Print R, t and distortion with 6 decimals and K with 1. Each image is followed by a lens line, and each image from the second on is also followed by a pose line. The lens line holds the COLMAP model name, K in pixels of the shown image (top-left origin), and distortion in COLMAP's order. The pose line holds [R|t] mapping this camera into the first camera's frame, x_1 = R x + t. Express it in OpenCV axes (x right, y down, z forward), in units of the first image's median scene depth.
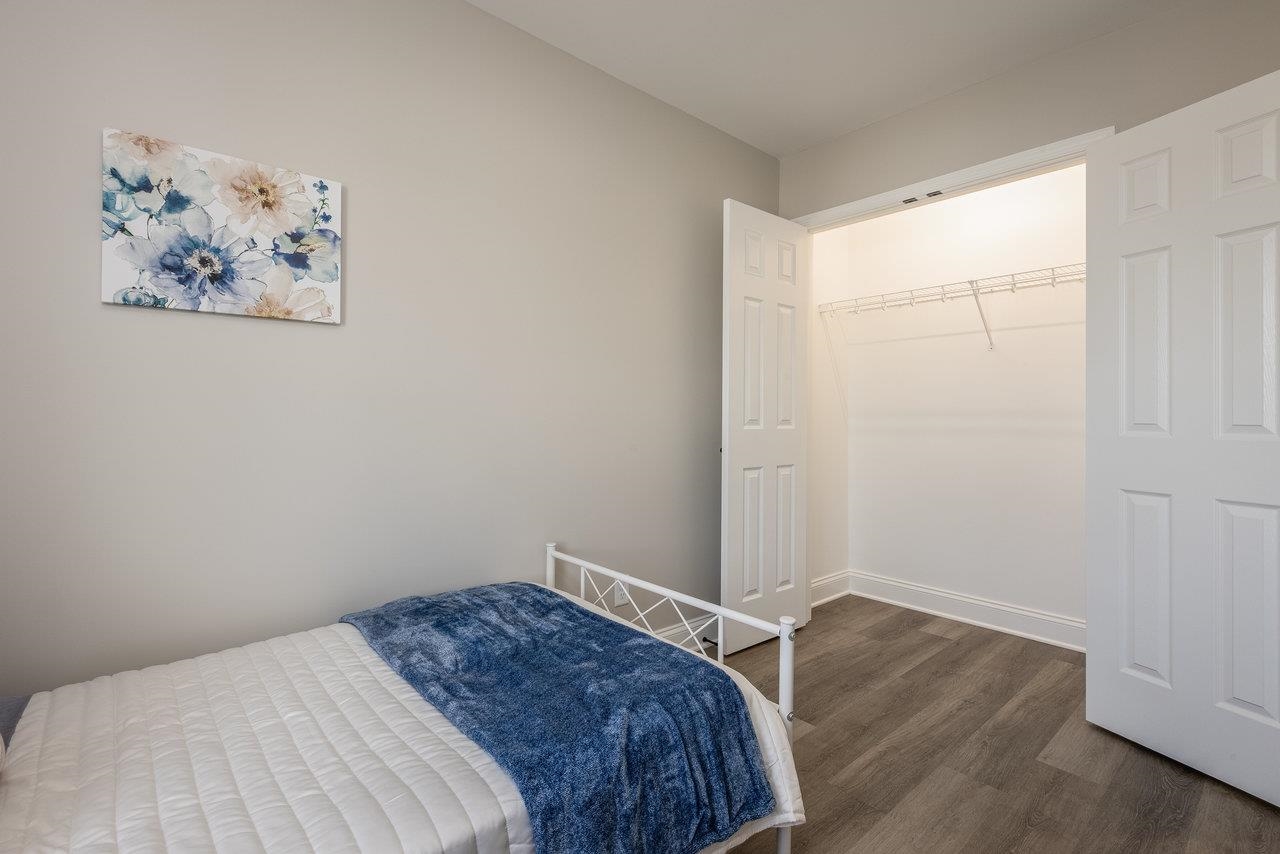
lens RADIAL K [[576.7, 0, 633.2], [0, 576.7, 415.2], [0, 0, 1]] dist [-0.003736, -0.001182]
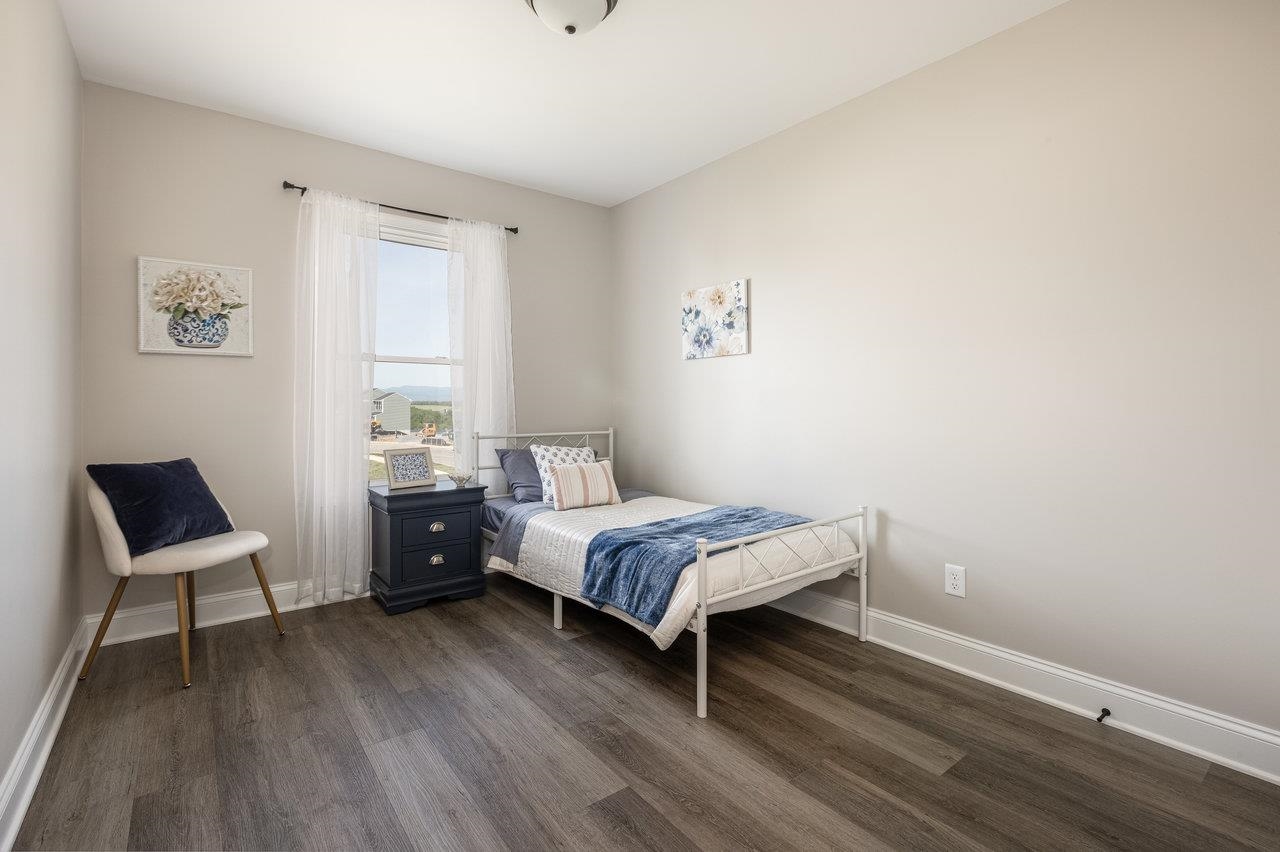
lens RADIAL K [[576.7, 0, 635.6], [0, 576.7, 417.1], [0, 0, 1]] dist [-0.003736, -0.001182]
pose [[-0.051475, 0.017281, -0.998525, 1.538859], [-0.000288, 0.999850, 0.017319, 0.019586], [0.998674, 0.001179, -0.051462, 0.809989]]
